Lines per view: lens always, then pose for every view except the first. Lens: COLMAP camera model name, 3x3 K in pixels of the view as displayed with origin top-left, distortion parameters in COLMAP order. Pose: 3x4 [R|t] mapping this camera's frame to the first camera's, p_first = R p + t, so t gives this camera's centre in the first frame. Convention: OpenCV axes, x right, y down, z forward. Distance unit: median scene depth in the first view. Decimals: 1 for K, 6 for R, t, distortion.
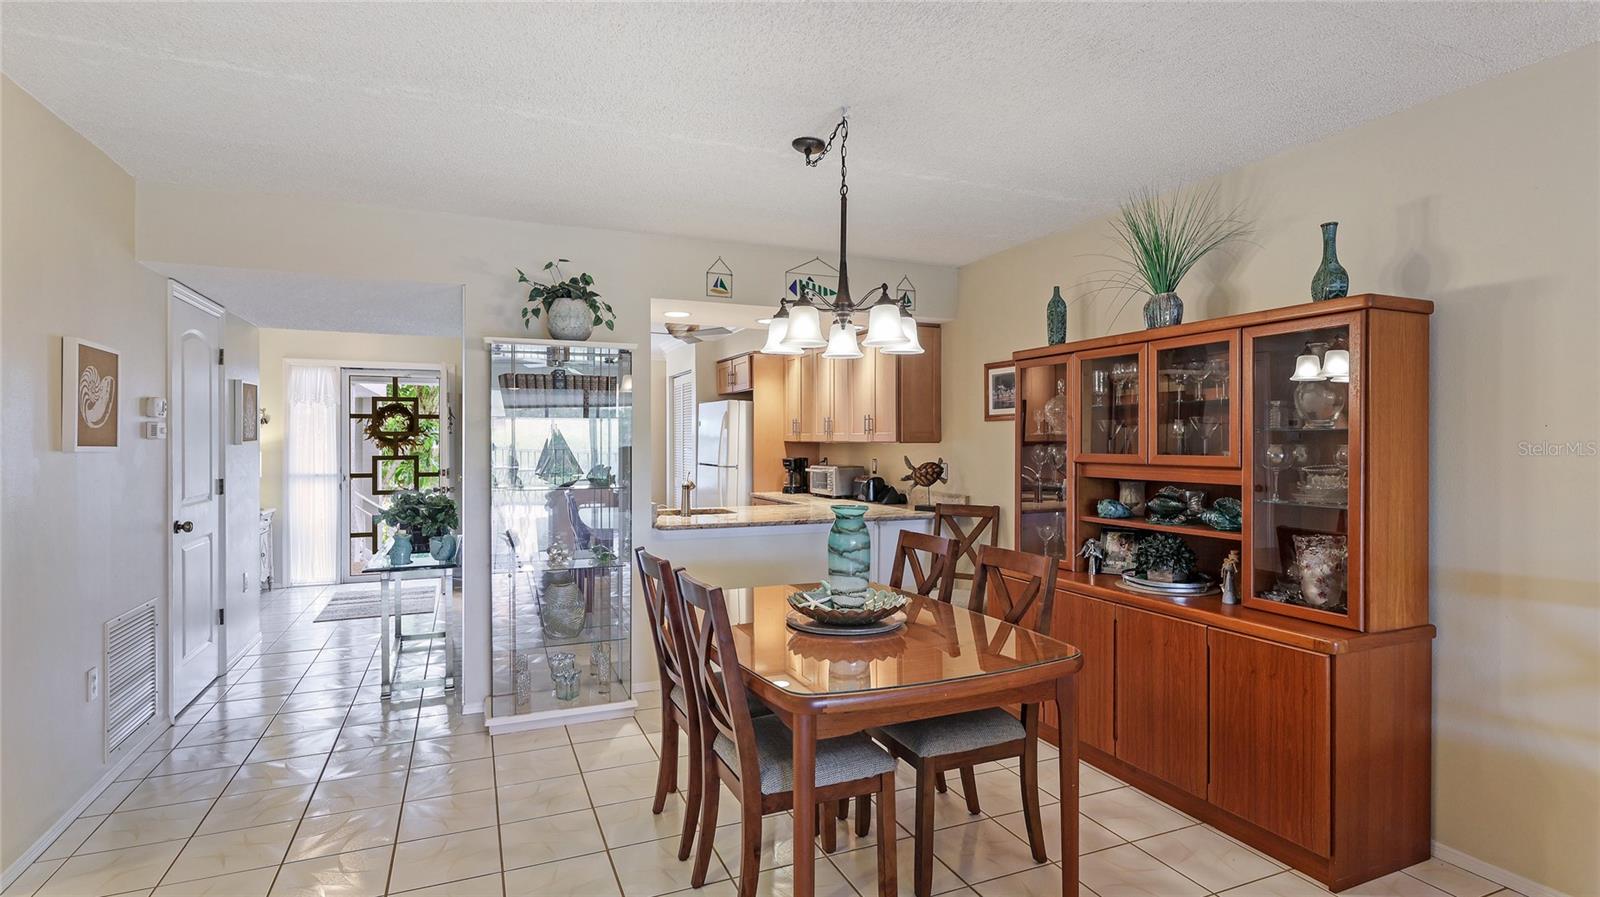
lens RADIAL K [[779.9, 0, 801.4], [0, 779.9, 442.6], [0, 0, 1]] dist [0.001234, 0.000037]
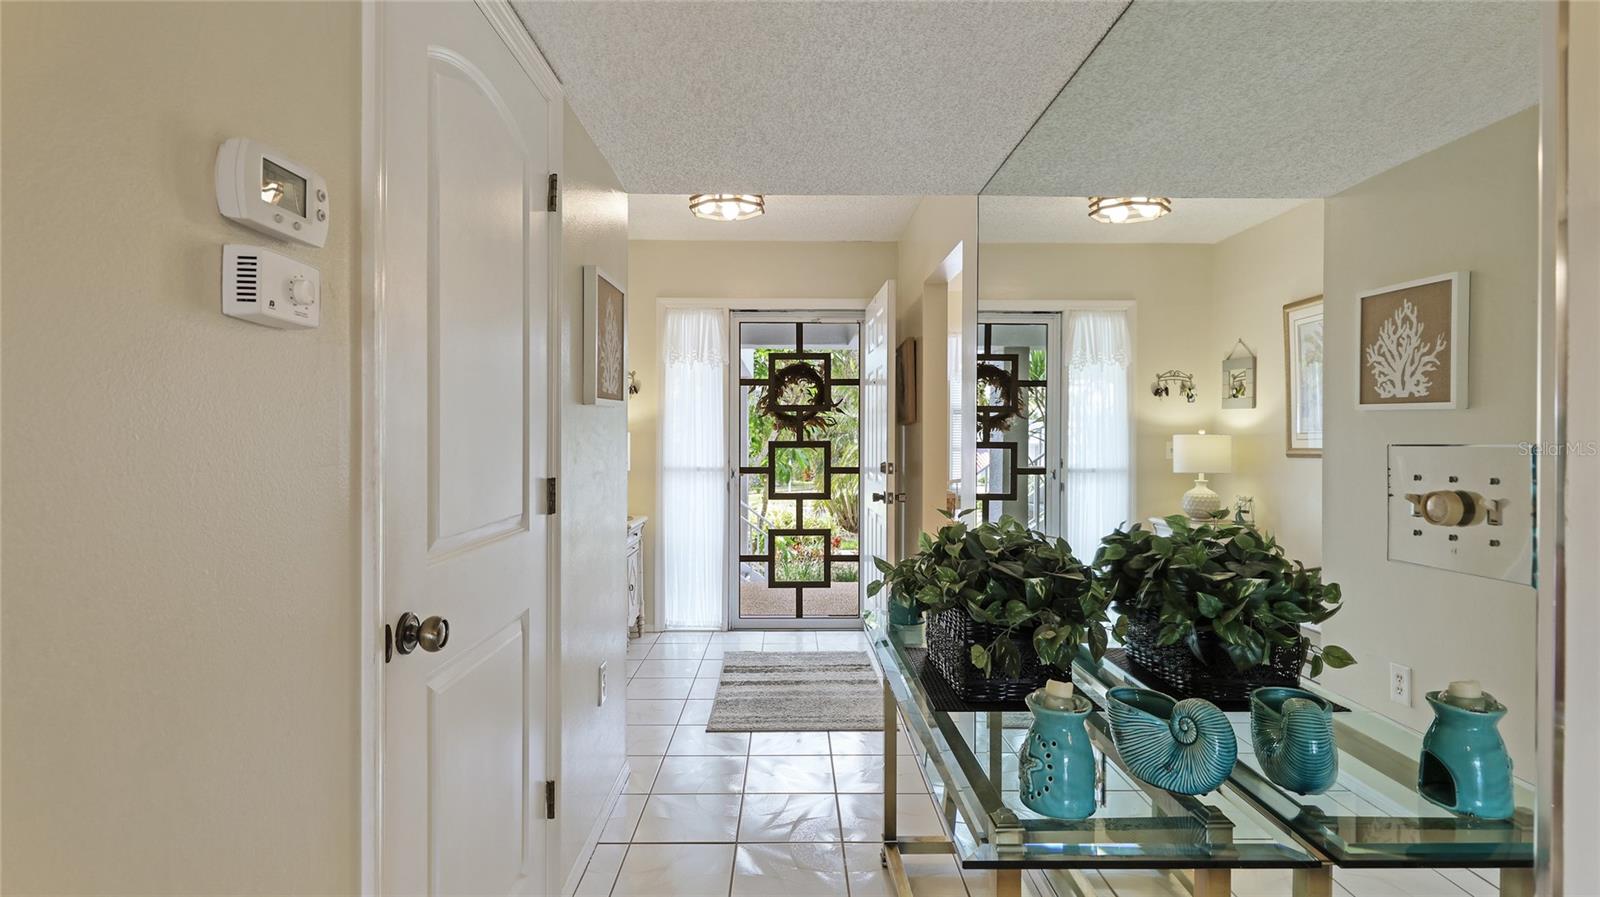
lens RADIAL K [[779.9, 0, 799.0], [0, 779.9, 445.2], [0, 0, 1]] dist [0.001234, 0.000037]
pose [[0.924552, 0.007269, -0.380987, -0.272623], [-0.004544, 0.999957, 0.008051, 0.014838], [0.381030, -0.005713, 0.924545, 0.393213]]
